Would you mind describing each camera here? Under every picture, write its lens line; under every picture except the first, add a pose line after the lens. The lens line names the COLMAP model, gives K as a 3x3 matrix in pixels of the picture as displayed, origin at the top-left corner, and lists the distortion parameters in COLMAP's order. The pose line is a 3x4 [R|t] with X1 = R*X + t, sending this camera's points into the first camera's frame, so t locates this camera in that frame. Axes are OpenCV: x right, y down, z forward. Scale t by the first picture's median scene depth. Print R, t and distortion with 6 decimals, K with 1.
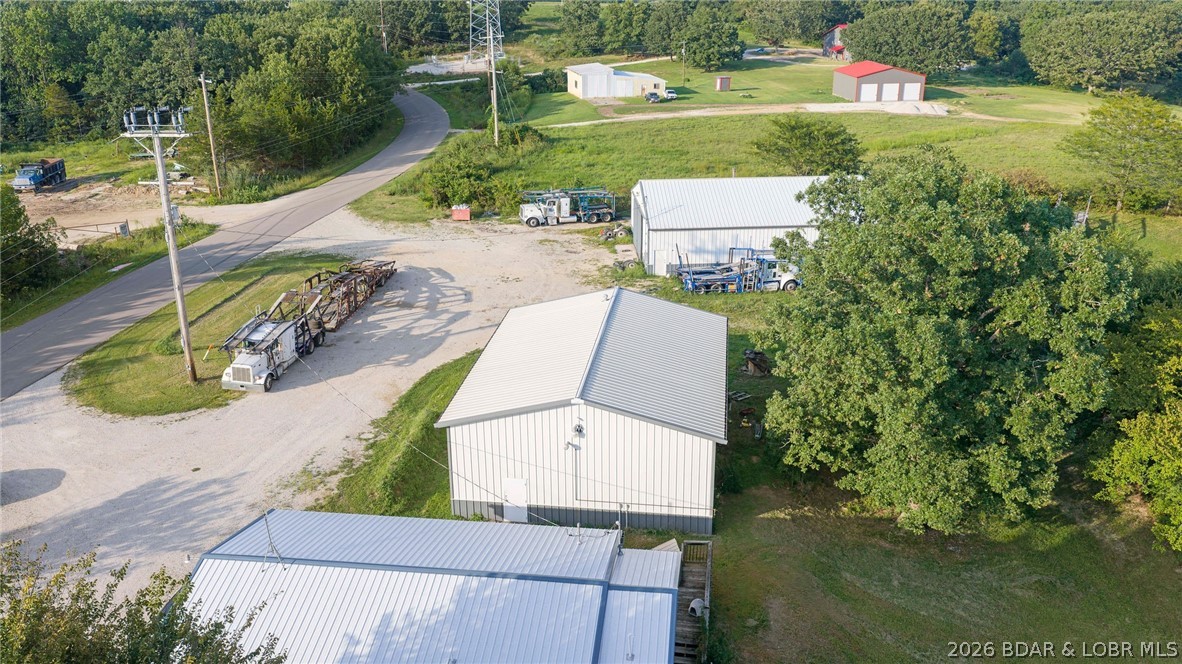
lens RADIAL K [[982.2, 0, 591.0], [0, 982.2, 332.0], [0, 0, 1]] dist [0.038181, -0.076042]
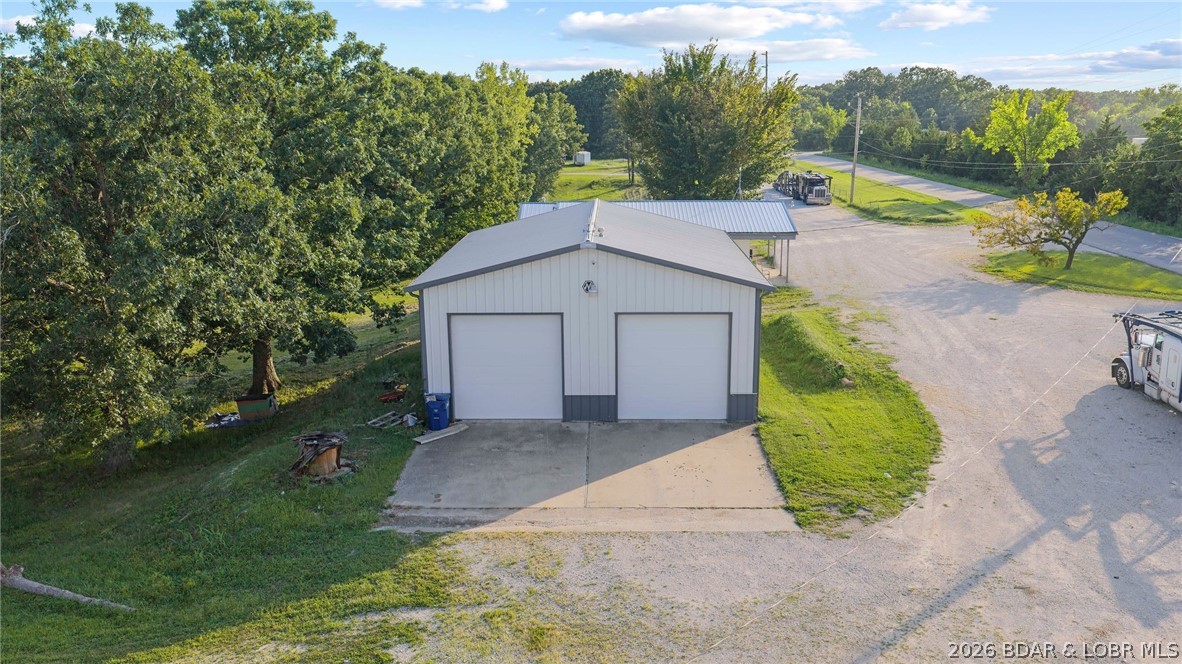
lens RADIAL K [[962.9, 0, 593.3], [0, 962.9, 341.4], [0, 0, 1]] dist [0.042629, -0.066774]
pose [[-0.993697, 0.038953, -0.105111, 0.065178], [-0.026324, 0.830369, 0.556591, -0.238498], [0.108962, 0.555850, -0.824110, 1.127320]]
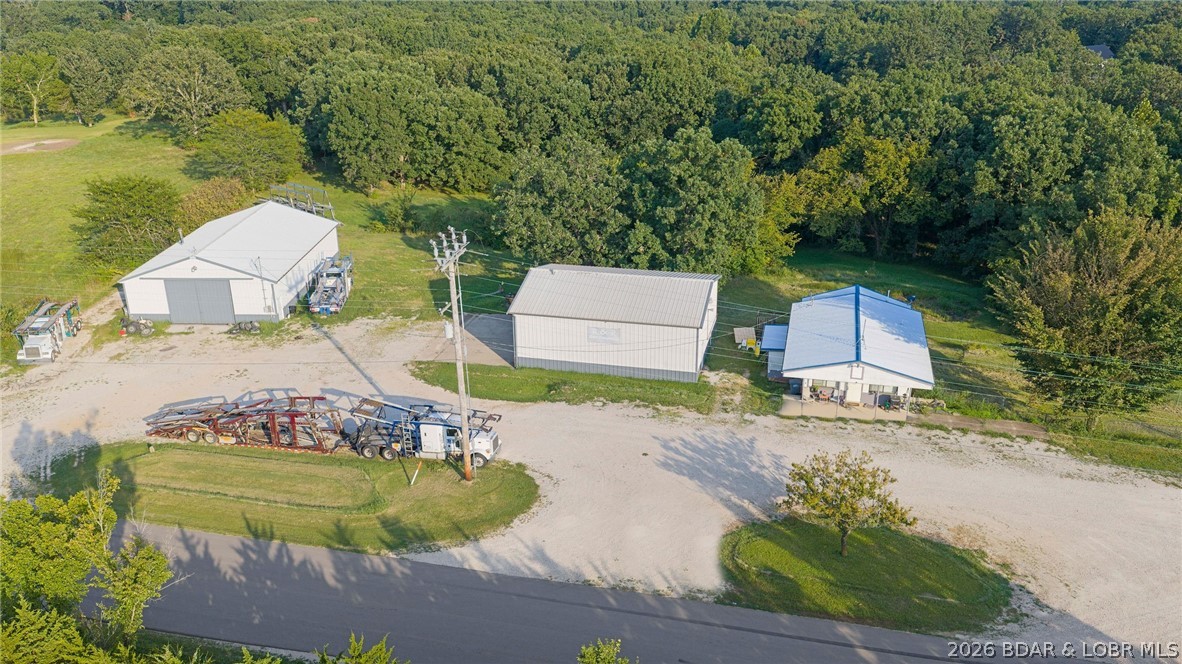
lens RADIAL K [[962.9, 0, 593.3], [0, 962.9, 341.4], [0, 0, 1]] dist [0.042629, -0.066774]
pose [[0.106829, -0.382921, 0.917583, -0.996279], [0.360396, 0.875018, 0.323199, -0.287574], [-0.926662, 0.296166, 0.231481, 0.450792]]
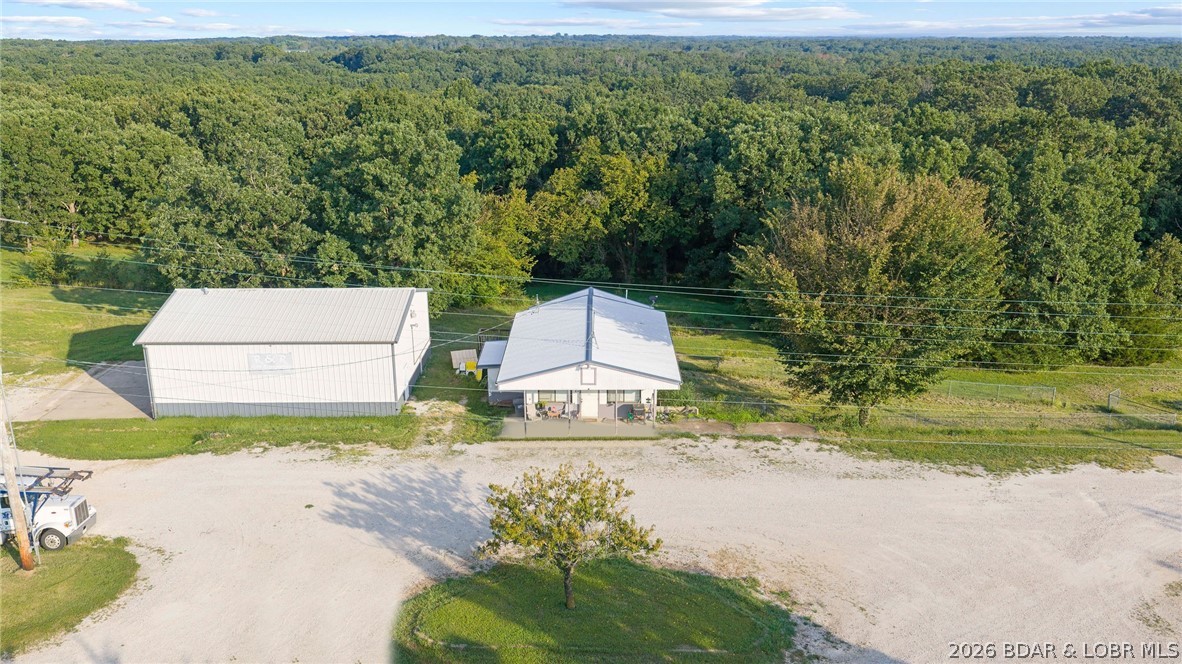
lens RADIAL K [[962.9, 0, 593.3], [0, 962.9, 341.4], [0, 0, 1]] dist [0.042629, -0.066774]
pose [[-0.126652, -0.294782, 0.947134, -0.822959], [0.352609, 0.879082, 0.320753, -0.134157], [-0.927160, 0.374592, -0.007395, 0.432556]]
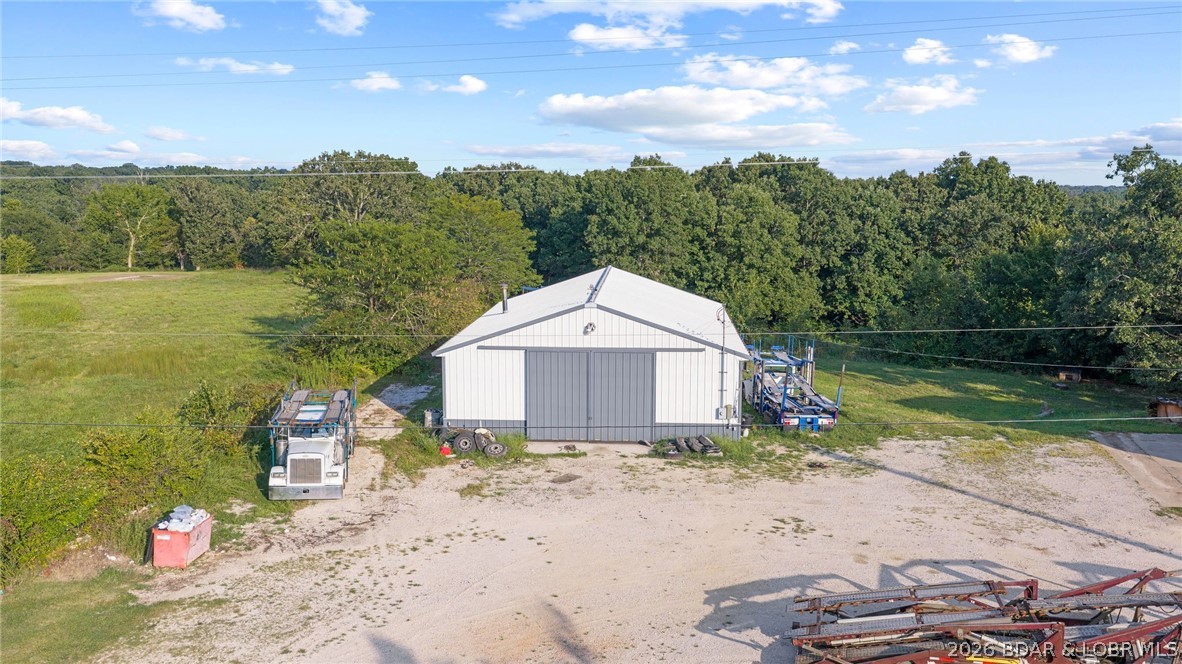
lens RADIAL K [[962.9, 0, 593.3], [0, 962.9, 341.4], [0, 0, 1]] dist [0.042629, -0.066774]
pose [[0.119323, -0.155593, 0.980588, -0.520901], [0.346327, 0.932133, 0.105762, -0.214400], [-0.930494, 0.326984, 0.165111, 1.043532]]
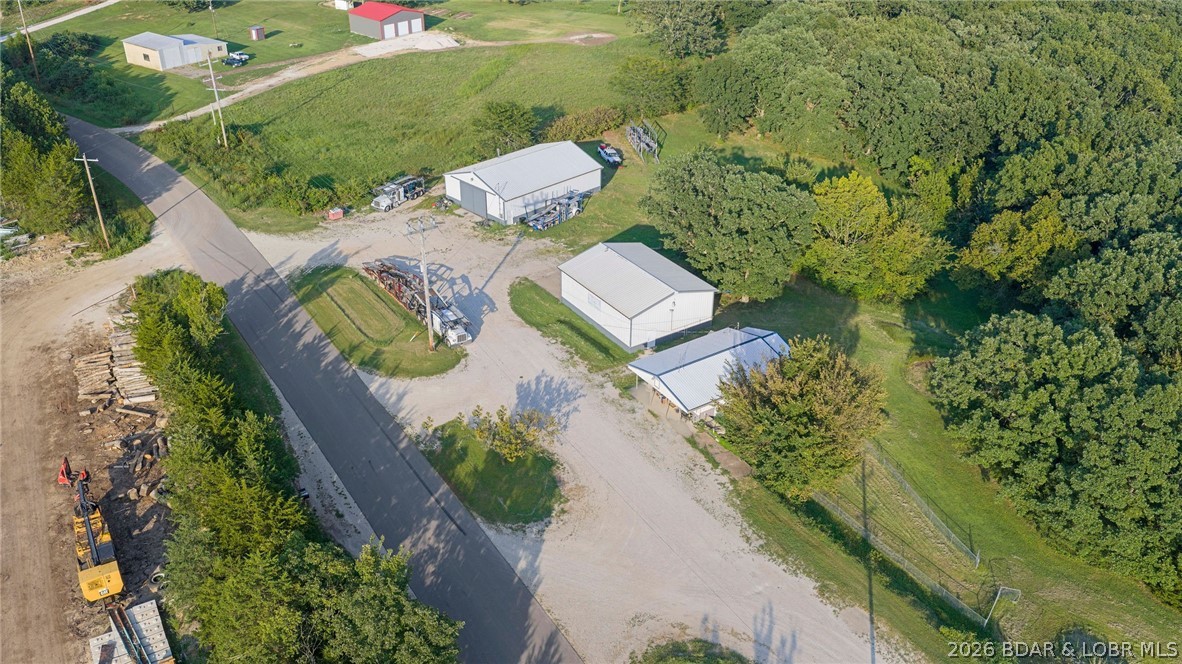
lens RADIAL K [[962.9, 0, 593.3], [0, 962.9, 341.4], [0, 0, 1]] dist [0.042629, -0.066774]
pose [[0.754894, -0.328353, 0.567731, -0.937697], [0.224283, 0.942703, 0.247000, -0.273979], [-0.616305, -0.059127, 0.785285, -0.498341]]
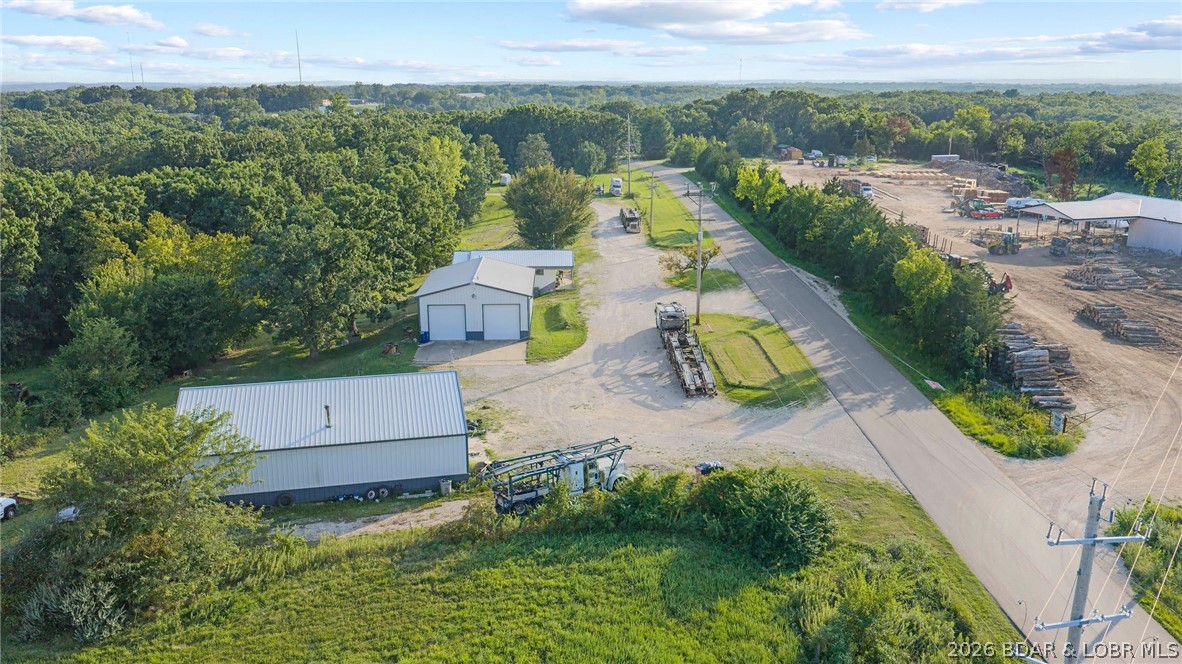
lens RADIAL K [[962.9, 0, 593.3], [0, 962.9, 341.4], [0, 0, 1]] dist [0.042629, -0.066774]
pose [[-0.986206, 0.051456, -0.157323, 0.070490], [-0.049604, 0.814897, 0.577479, -0.760664], [0.157917, 0.577317, -0.801104, 1.910526]]
